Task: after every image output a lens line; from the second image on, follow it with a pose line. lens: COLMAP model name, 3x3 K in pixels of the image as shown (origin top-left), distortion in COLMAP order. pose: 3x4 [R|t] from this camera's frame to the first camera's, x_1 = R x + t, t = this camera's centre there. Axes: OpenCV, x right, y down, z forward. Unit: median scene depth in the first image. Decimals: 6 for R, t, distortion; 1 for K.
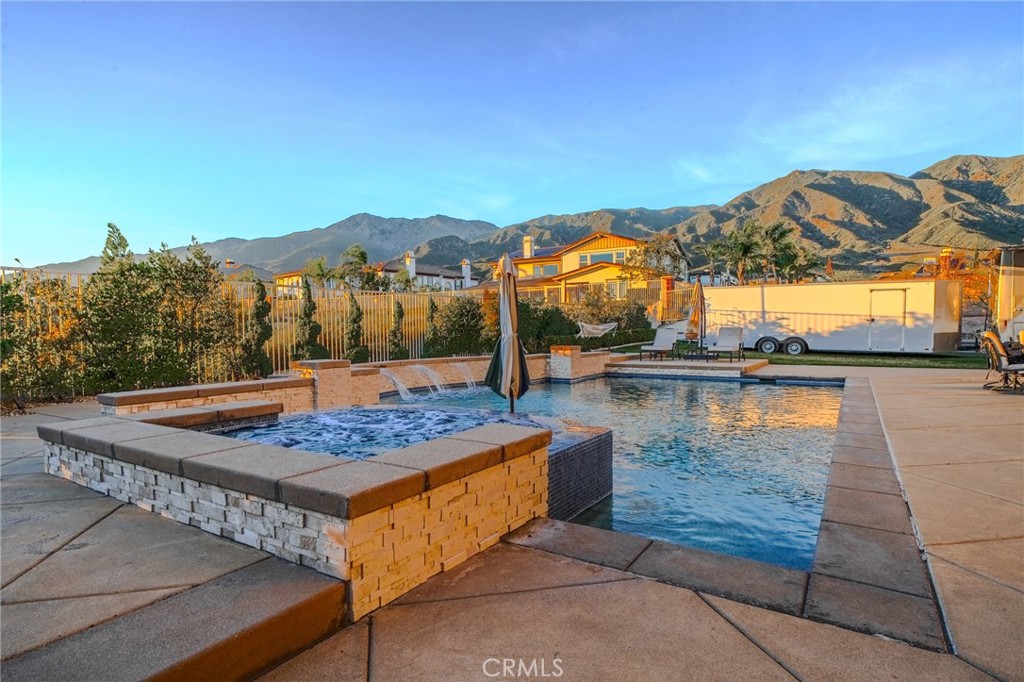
lens RADIAL K [[558.0, 0, 493.6], [0, 558.0, 340.3], [0, 0, 1]] dist [-0.004516, 0.000038]
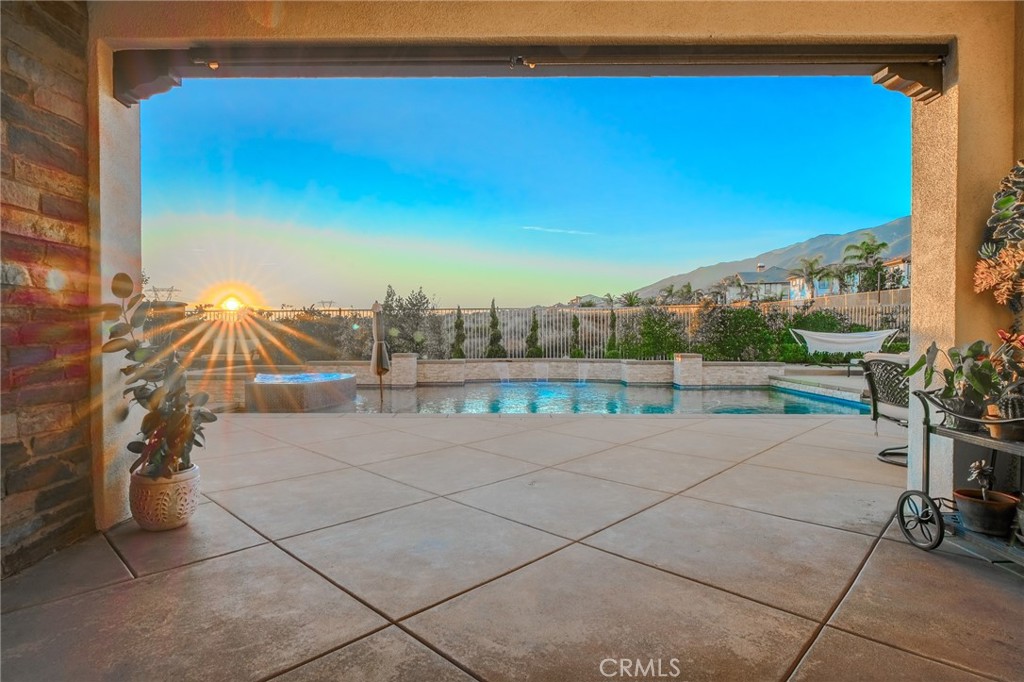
lens RADIAL K [[558.0, 0, 493.6], [0, 558.0, 340.3], [0, 0, 1]] dist [-0.004516, 0.000038]
pose [[0.530342, 0.017790, -0.847597, 0.822699], [-0.019631, 0.999769, 0.008701, -0.017268], [0.847557, 0.012025, 0.530569, 0.138457]]
